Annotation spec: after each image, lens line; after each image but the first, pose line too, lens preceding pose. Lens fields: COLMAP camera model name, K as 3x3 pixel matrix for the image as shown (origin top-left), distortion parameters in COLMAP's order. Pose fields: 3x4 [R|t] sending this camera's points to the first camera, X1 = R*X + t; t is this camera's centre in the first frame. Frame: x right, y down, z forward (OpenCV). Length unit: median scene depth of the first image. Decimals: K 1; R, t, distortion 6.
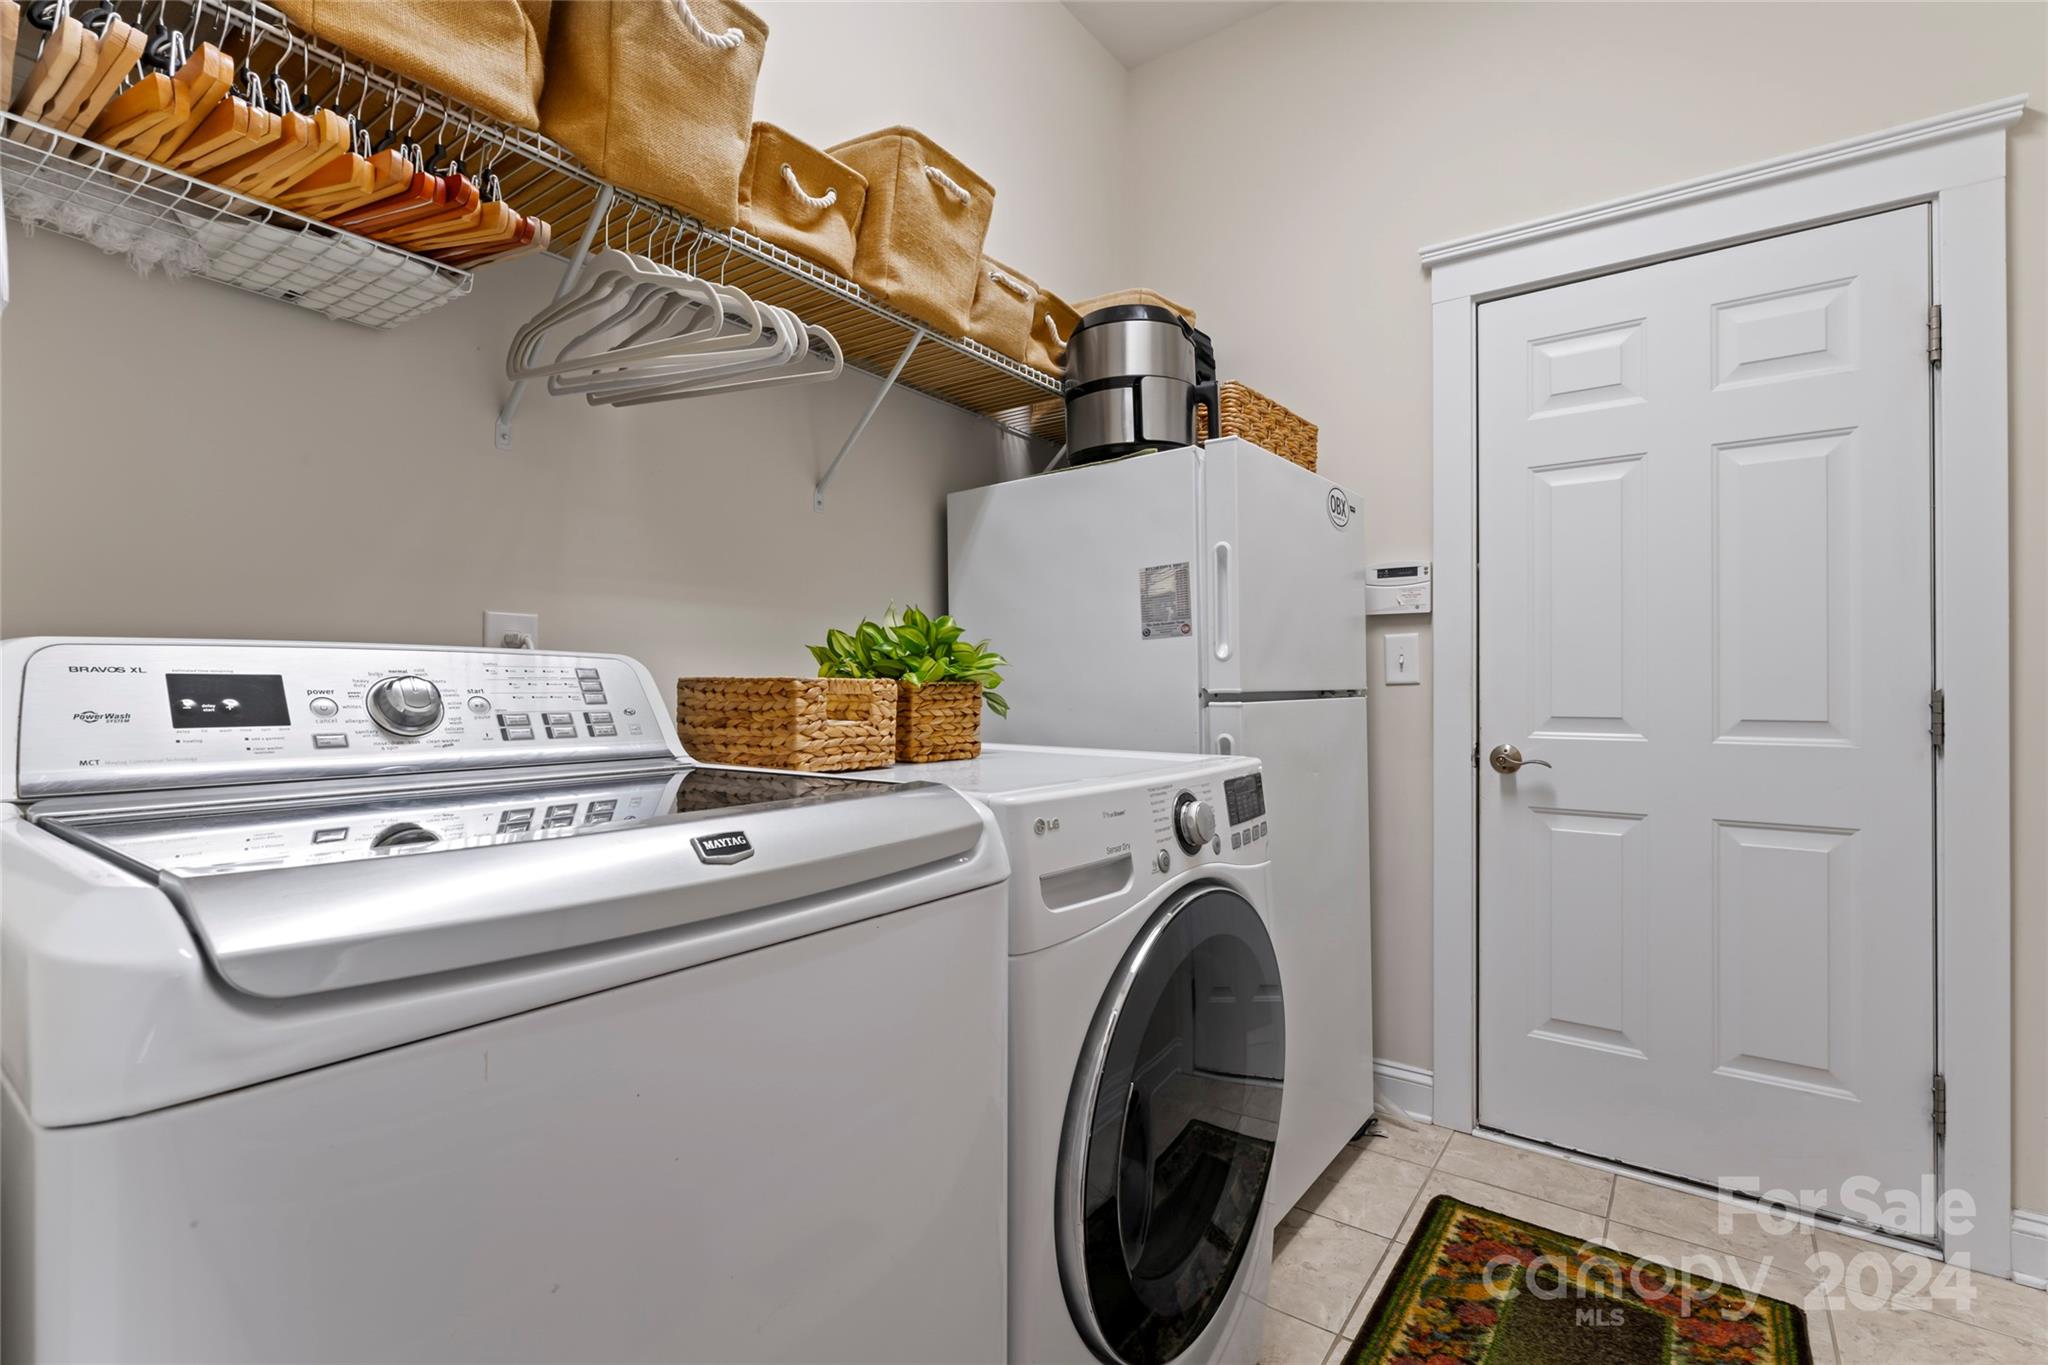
lens RADIAL K [[919.8, 0, 1026.0], [0, 919.8, 690.2], [0, 0, 1]] dist [-0.008184, 0.002466]
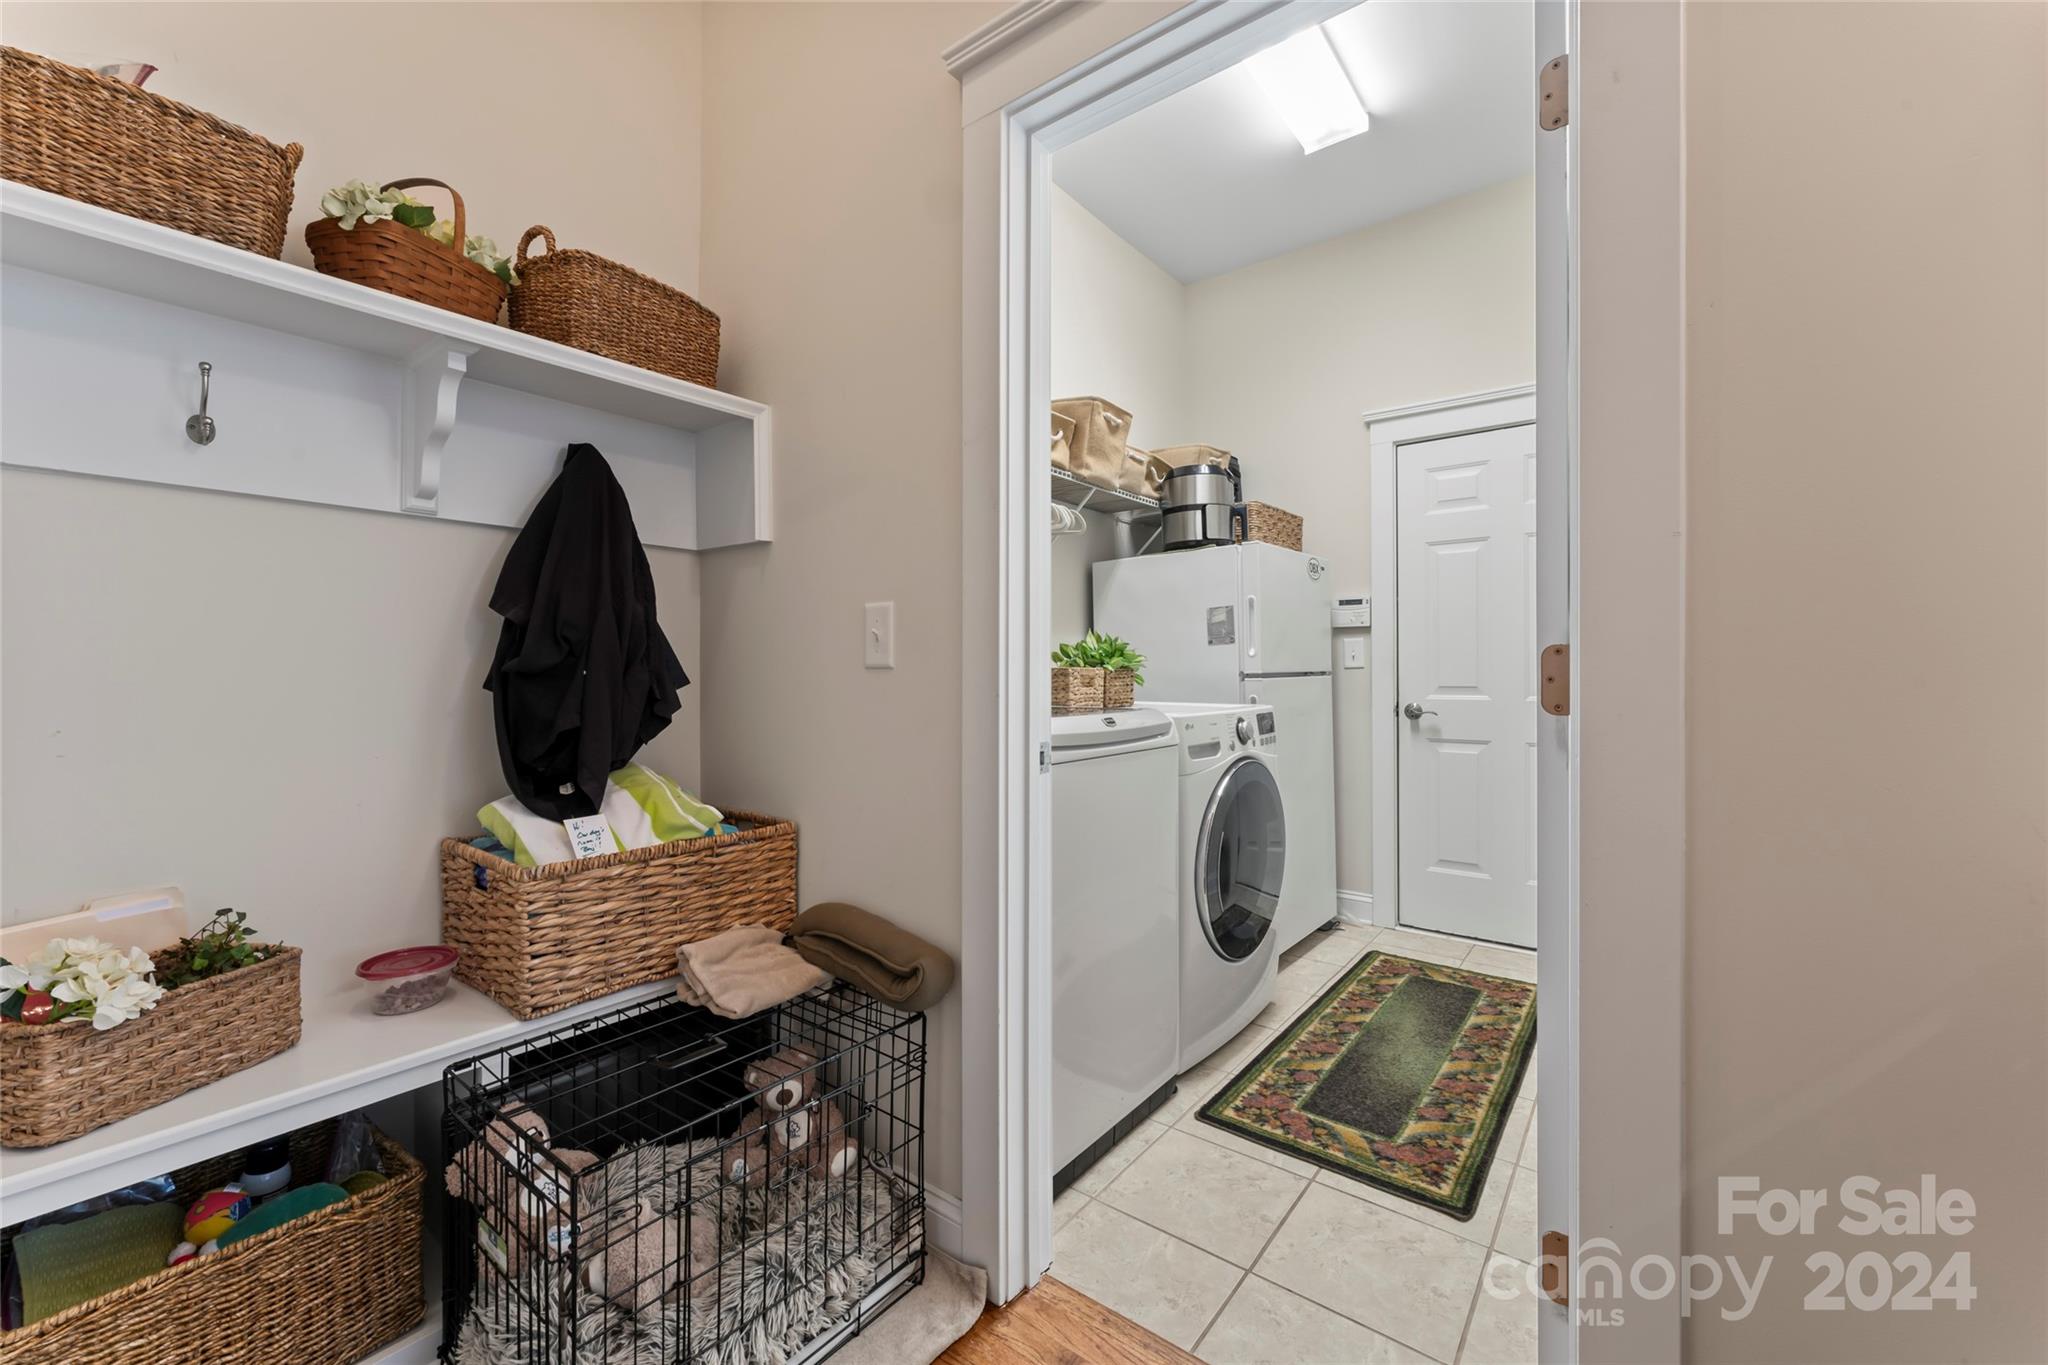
lens RADIAL K [[819.6, 0, 1022.2], [0, 819.6, 671.7], [0, 0, 1]] dist [-0.000660, -0.001138]
pose [[0.999446, -0.003941, -0.033040, -0.197059], [0.003931, 0.999992, -0.000361, -0.002141], [0.033041, 0.000231, 0.999454, -0.688063]]
